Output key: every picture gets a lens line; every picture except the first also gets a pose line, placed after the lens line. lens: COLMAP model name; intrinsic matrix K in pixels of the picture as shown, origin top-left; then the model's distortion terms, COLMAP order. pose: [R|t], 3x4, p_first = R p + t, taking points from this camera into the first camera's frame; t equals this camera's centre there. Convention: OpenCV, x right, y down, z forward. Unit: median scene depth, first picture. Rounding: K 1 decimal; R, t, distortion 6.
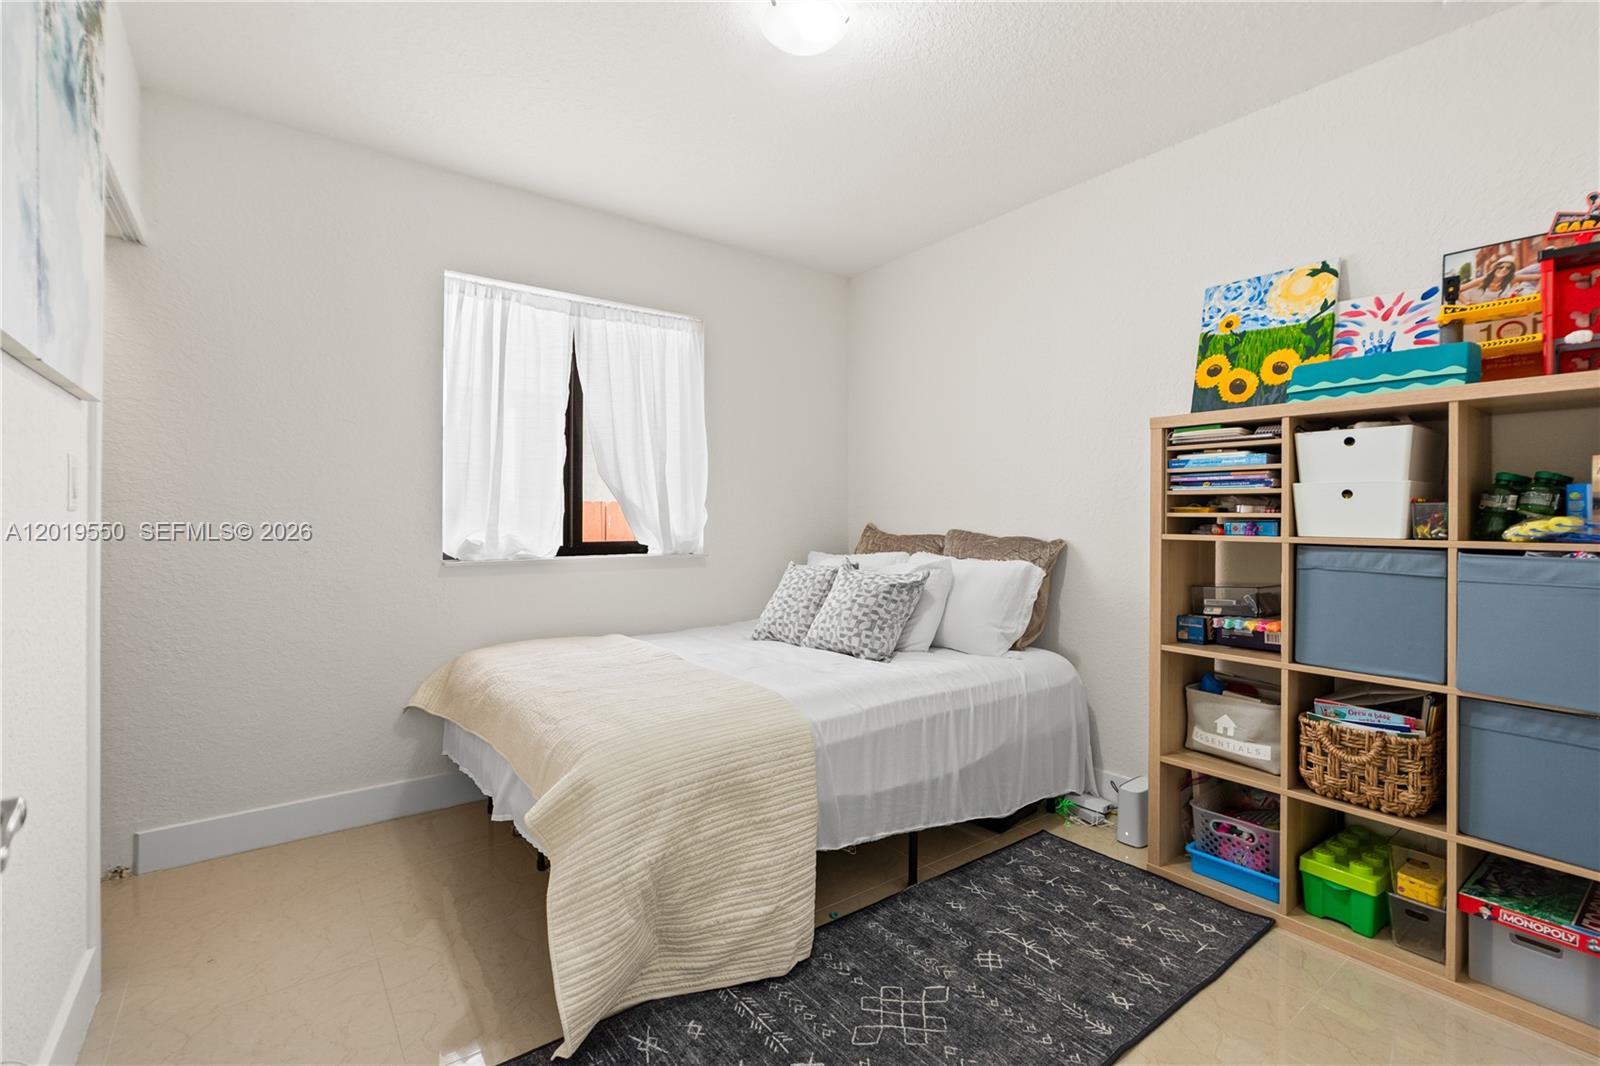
lens RADIAL K [[712.7, 0, 806.2], [0, 712.7, 520.2], [0, 0, 1]] dist [-0.004751, 0.002085]
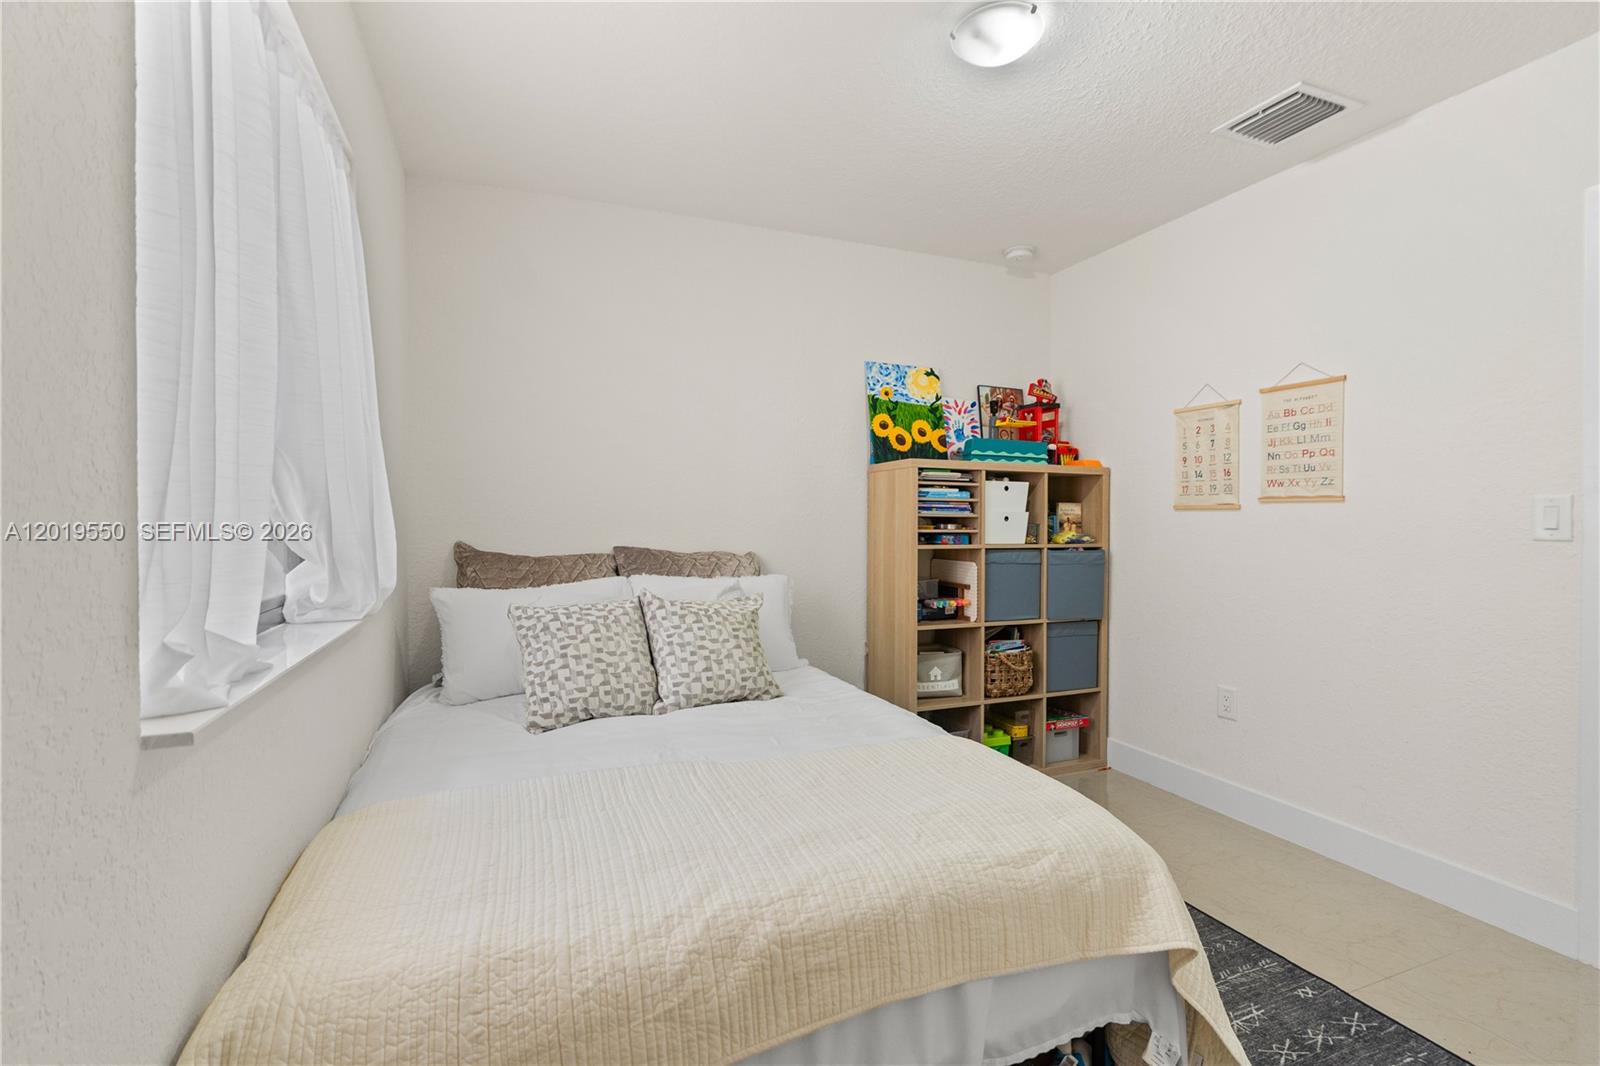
lens RADIAL K [[712.7, 0, 799.4], [0, 712.7, 533.8], [0, 0, 1]] dist [-0.004751, 0.002085]
pose [[0.272703, -0.020587, 0.961878, -0.850102], [0.001036, 0.999777, 0.021104, -0.030366], [-0.962098, -0.004759, 0.272663, 0.824856]]
